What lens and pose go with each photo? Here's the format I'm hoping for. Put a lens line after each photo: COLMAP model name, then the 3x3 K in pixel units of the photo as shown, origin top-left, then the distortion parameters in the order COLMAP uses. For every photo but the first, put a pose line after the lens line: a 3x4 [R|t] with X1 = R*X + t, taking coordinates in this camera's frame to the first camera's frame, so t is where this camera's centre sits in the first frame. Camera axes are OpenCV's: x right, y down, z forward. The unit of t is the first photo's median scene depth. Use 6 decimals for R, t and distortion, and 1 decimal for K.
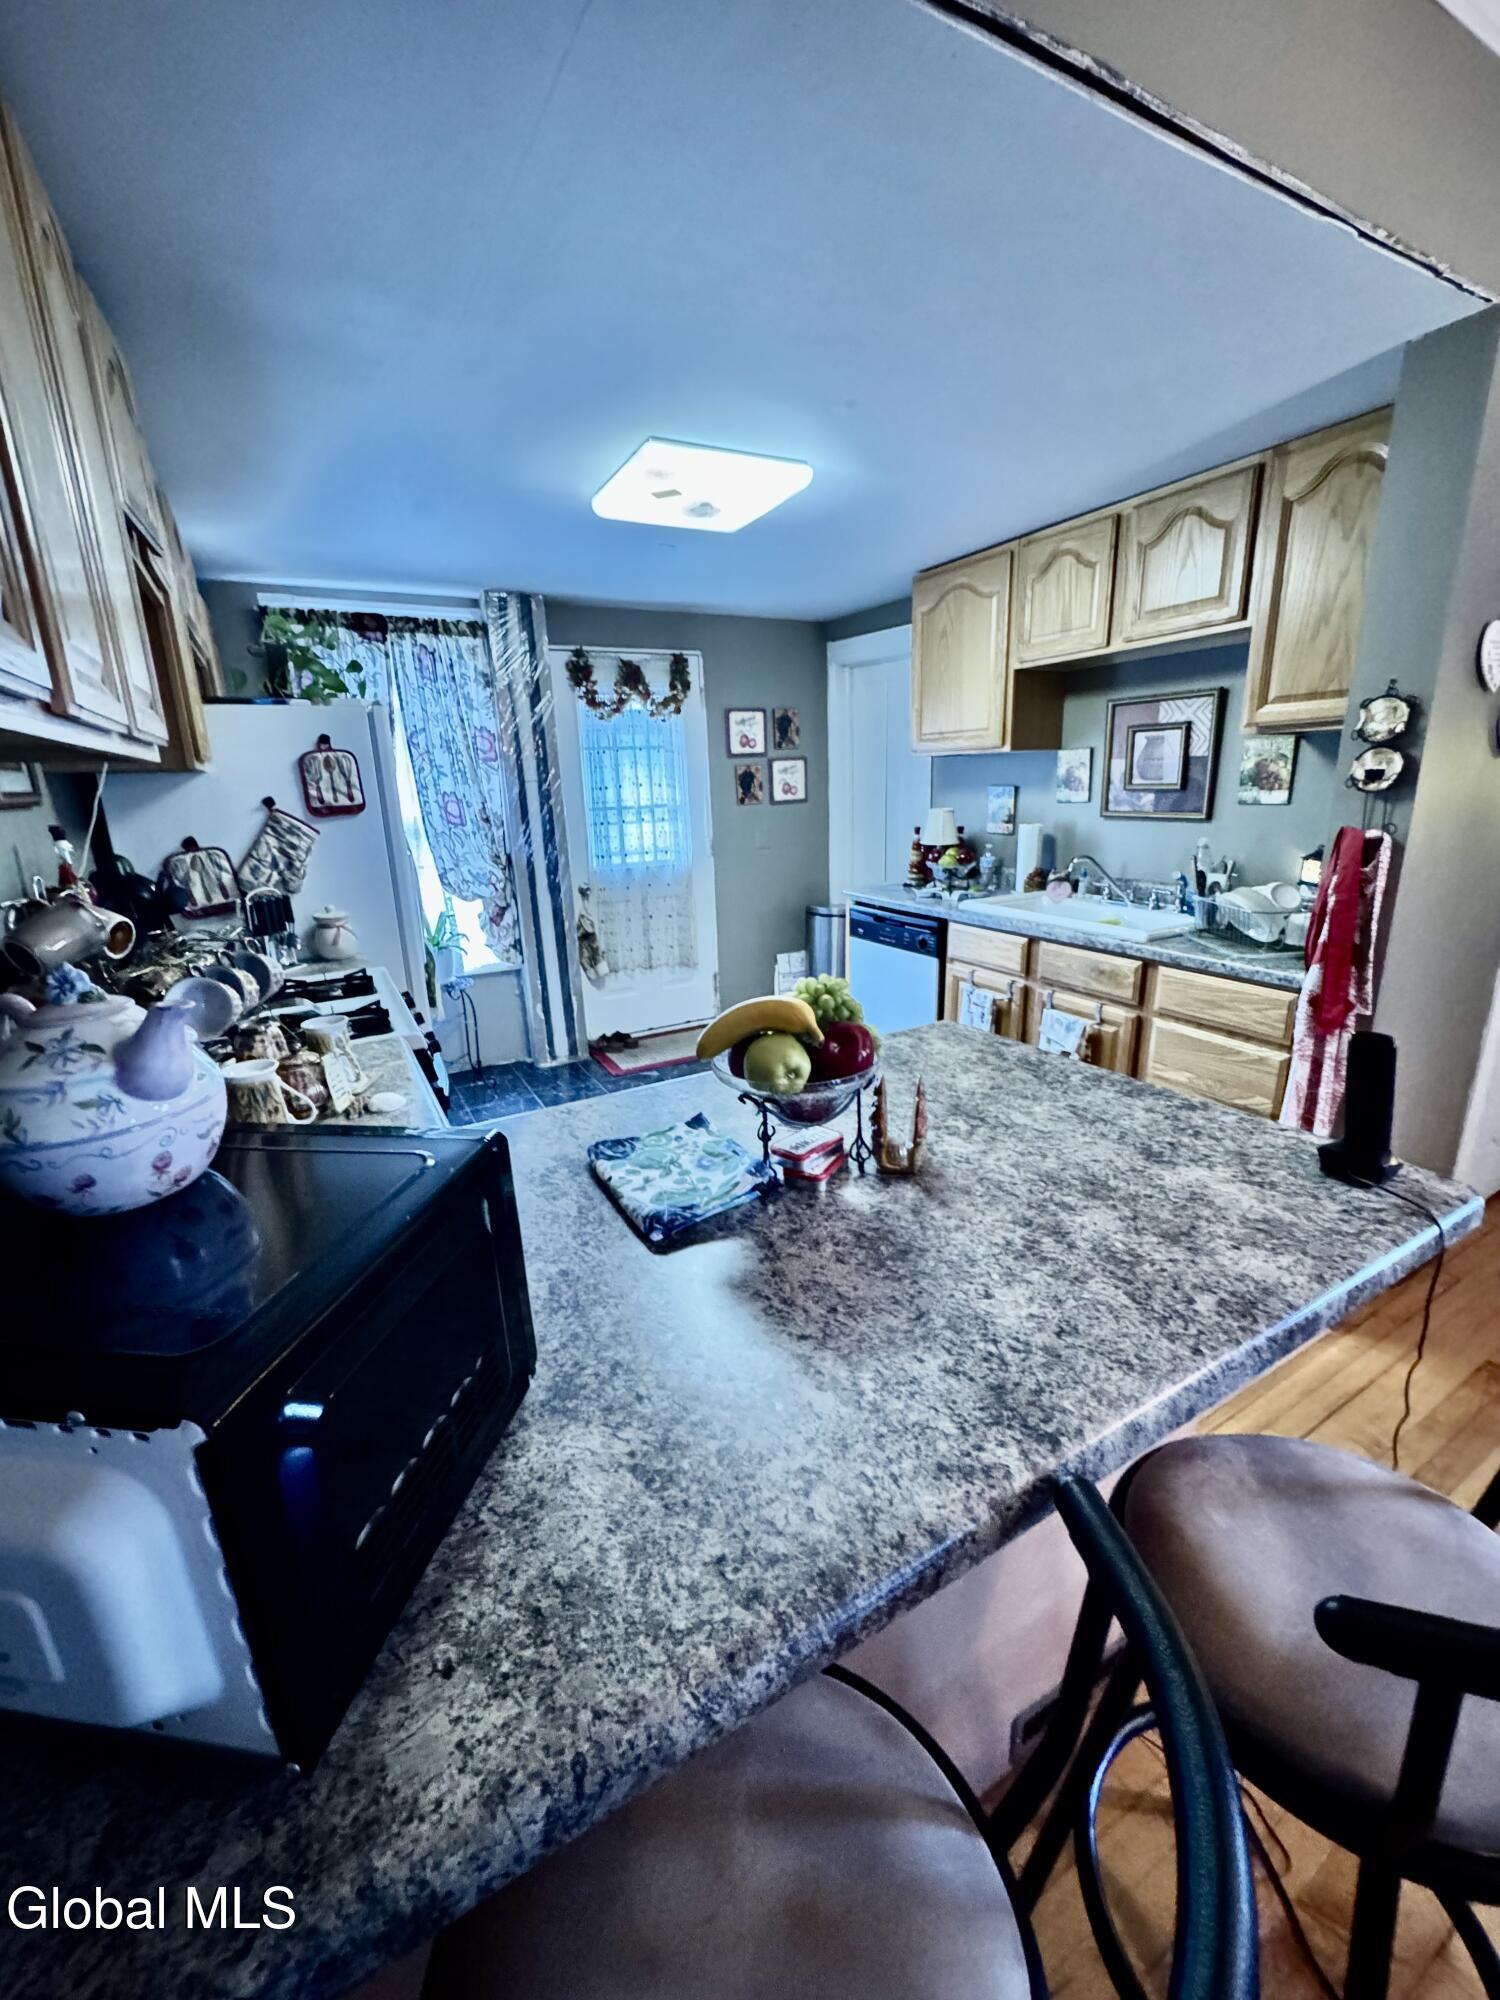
lens RADIAL K [[800.5, 0, 754.3], [0, 800.5, 993.2], [0, 0, 1]] dist [-0.006907, 0.000100]
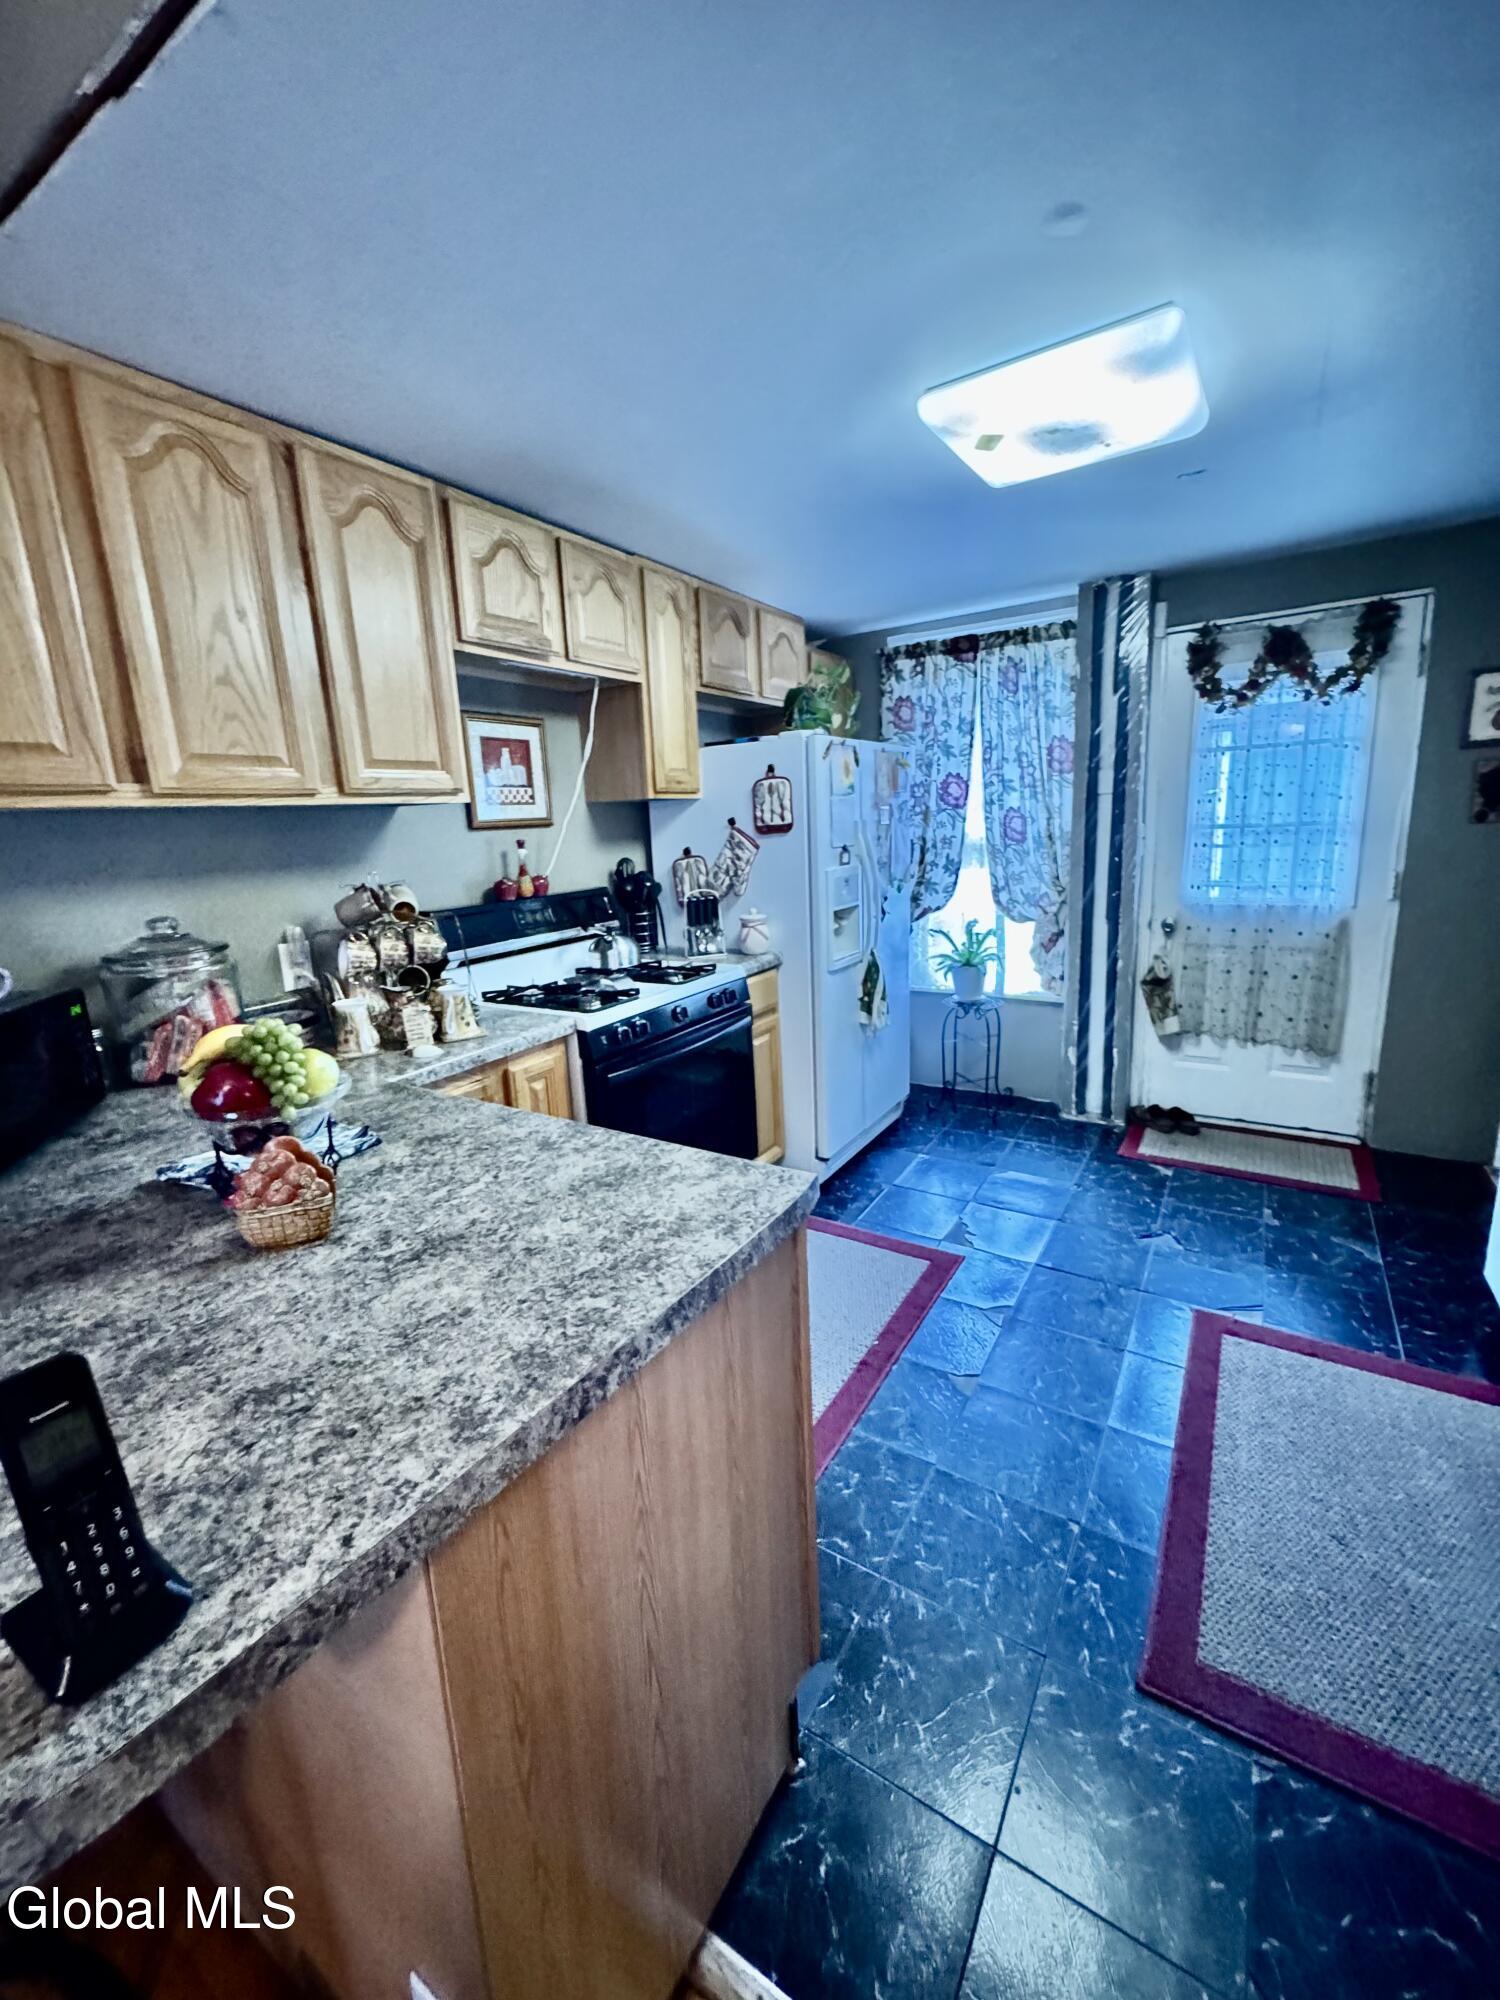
lens RADIAL K [[800.5, 0, 749.5], [0, 800.5, 995.0], [0, 0, 1]] dist [-0.006907, 0.000100]
pose [[0.477649, 0.196275, -0.856346, 0.347428], [-0.198538, 0.973625, 0.112416, -0.080677], [0.855824, 0.116321, 0.504019, 0.282249]]
